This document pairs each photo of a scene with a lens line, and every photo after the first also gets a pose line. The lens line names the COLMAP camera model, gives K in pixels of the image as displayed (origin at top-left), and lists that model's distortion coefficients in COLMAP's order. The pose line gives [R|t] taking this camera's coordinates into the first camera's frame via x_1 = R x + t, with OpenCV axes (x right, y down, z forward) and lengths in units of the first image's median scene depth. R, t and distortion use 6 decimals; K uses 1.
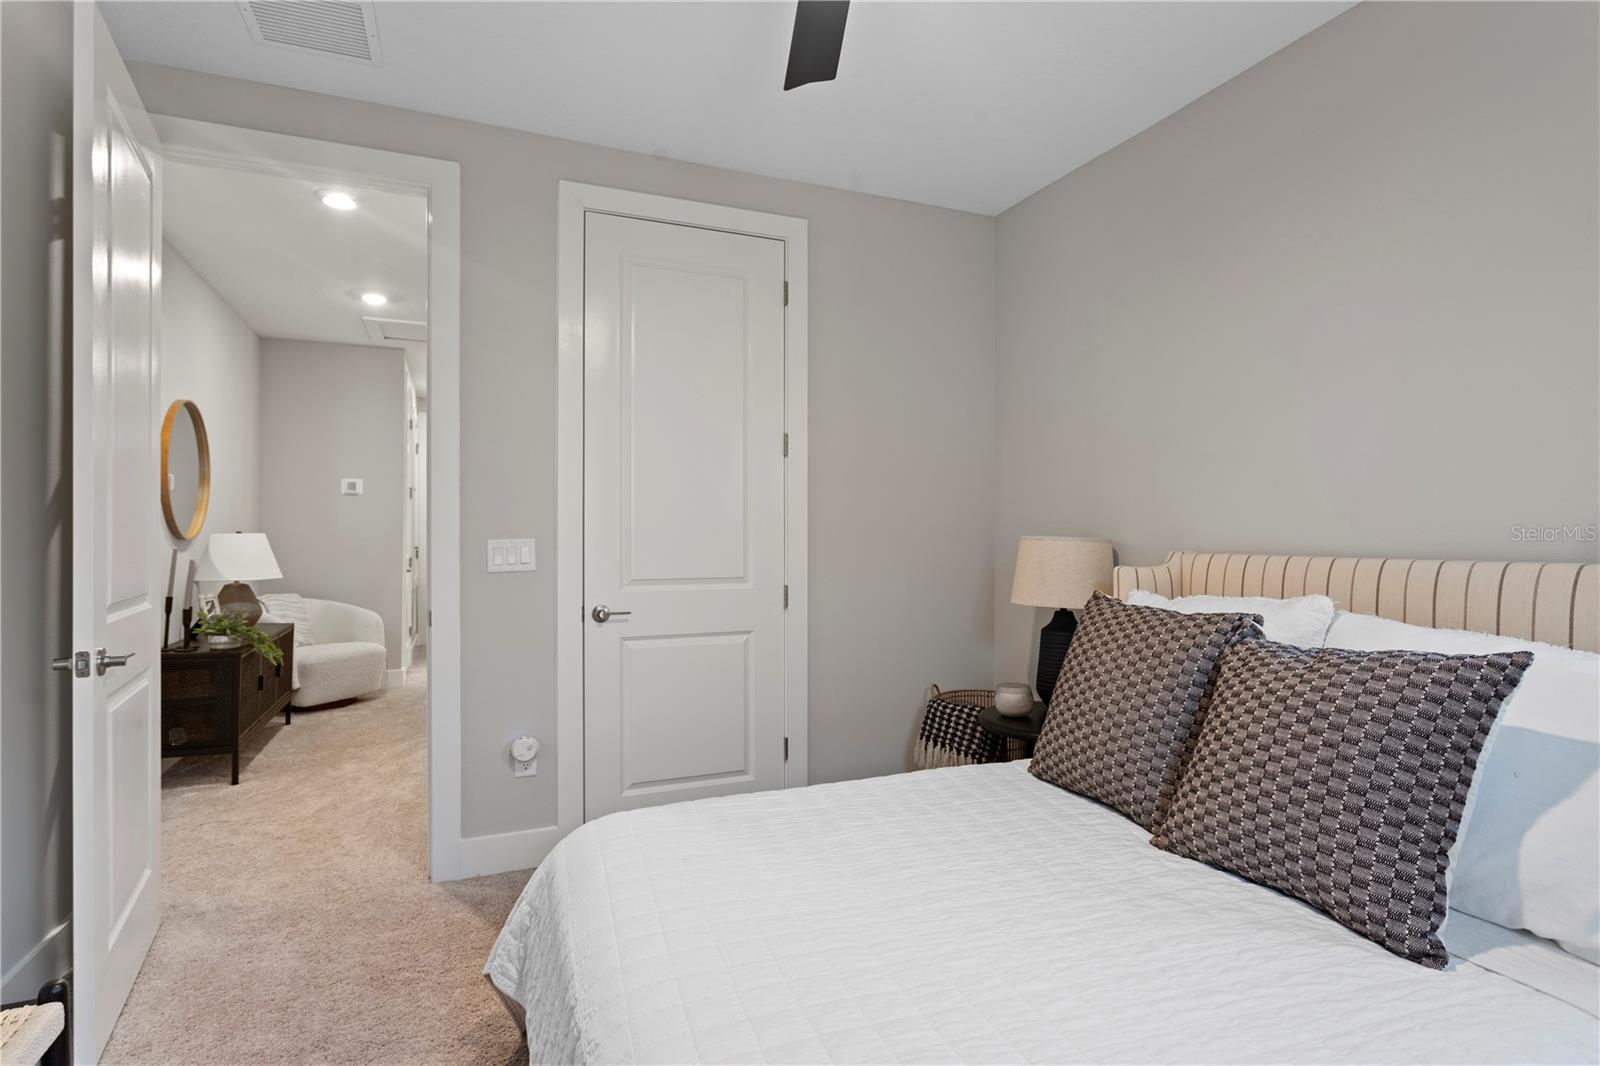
lens RADIAL K [[805.8, 0, 792.8], [0, 805.8, 536.6], [0, 0, 1]] dist [-0.004098, 0.000597]
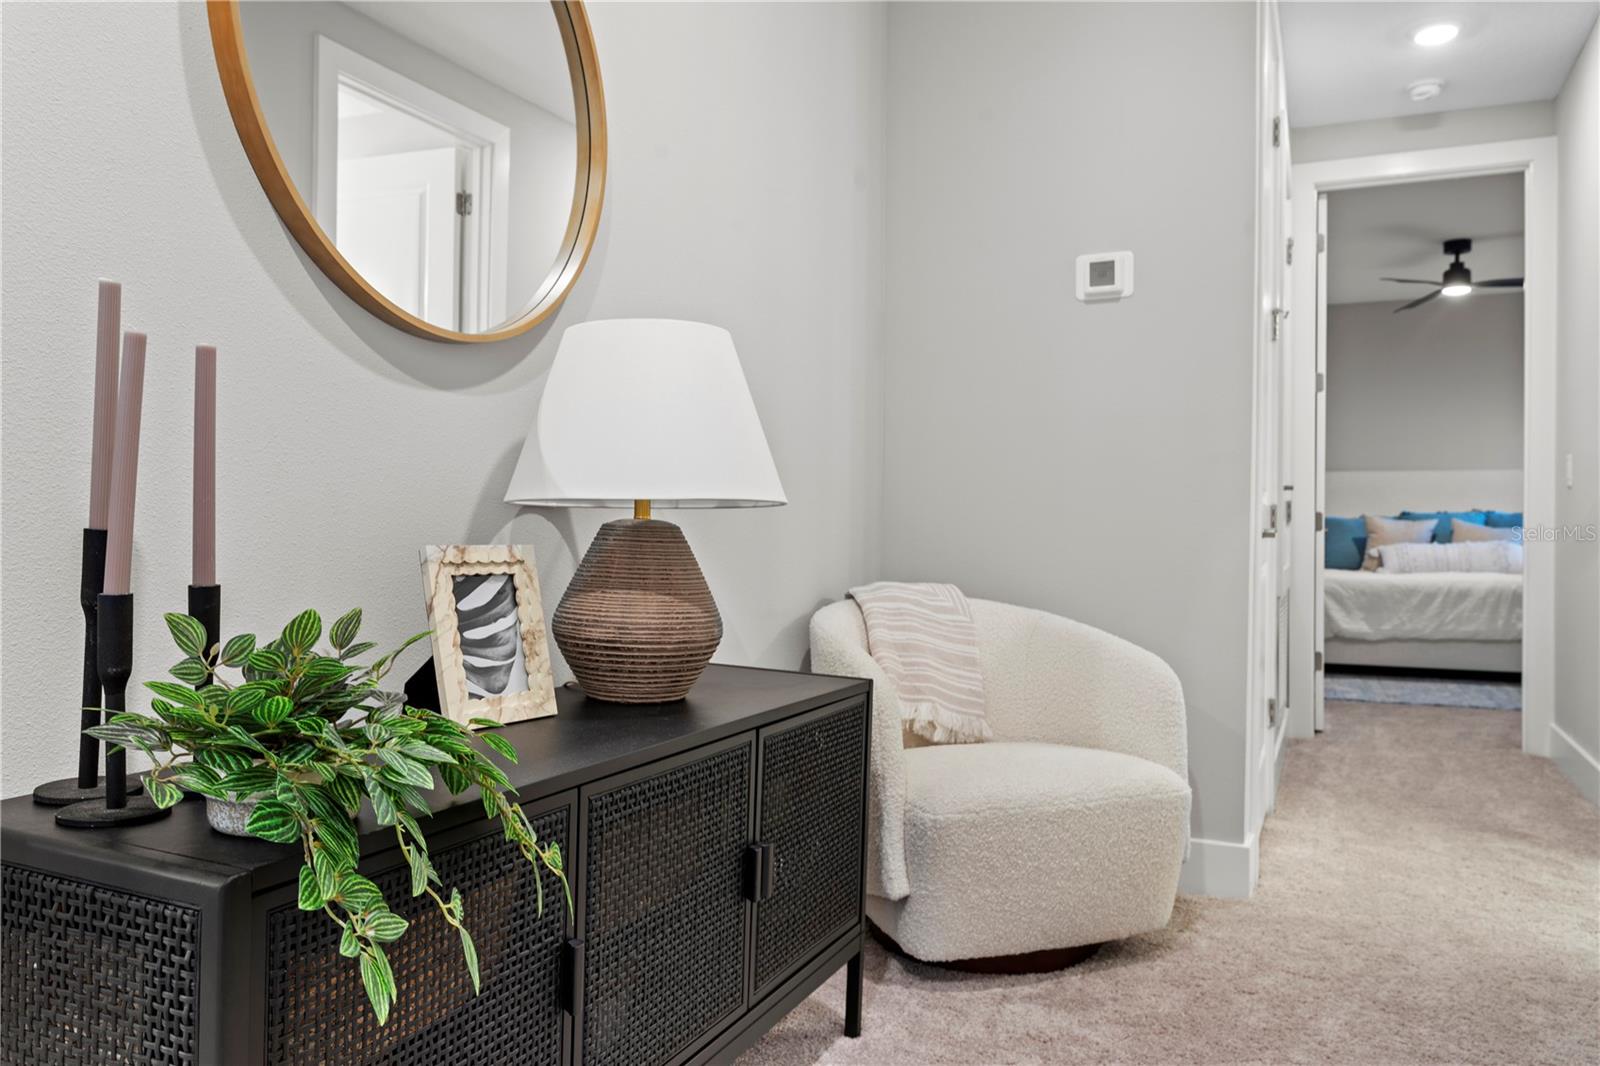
lens RADIAL K [[1164.9, 0, 800.0], [0, 1164.9, 533.0], [0, 0, 1]] dist [-0.000616, -0.000319]
pose [[0.677259, 0.000275, -0.735745, -0.296477], [-0.002815, 0.999994, -0.002217, 0.050991], [0.735740, 0.003573, 0.677255, 0.621444]]
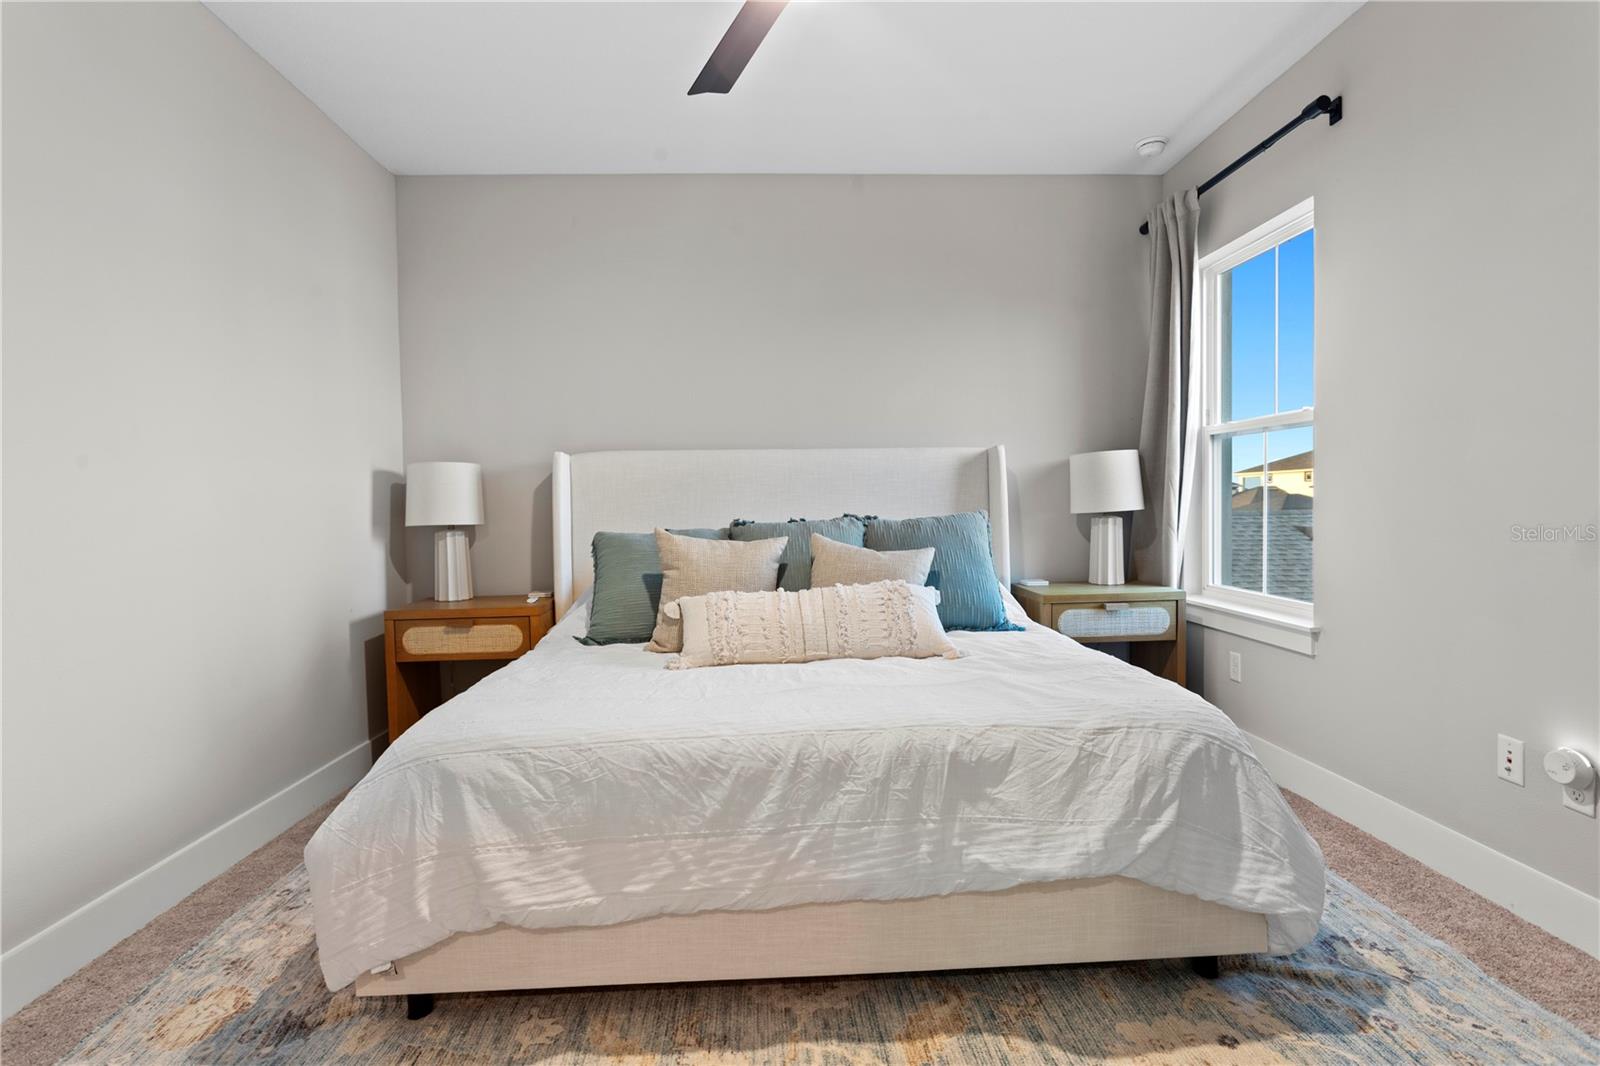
lens RADIAL K [[805.8, 0, 792.8], [0, 805.8, 536.6], [0, 0, 1]] dist [-0.004098, 0.000597]
pose [[0.937243, -0.003729, -0.348657, -0.450575], [0.016126, 0.999336, 0.032659, 0.032954], [0.348304, -0.036232, 0.936681, 1.104722]]
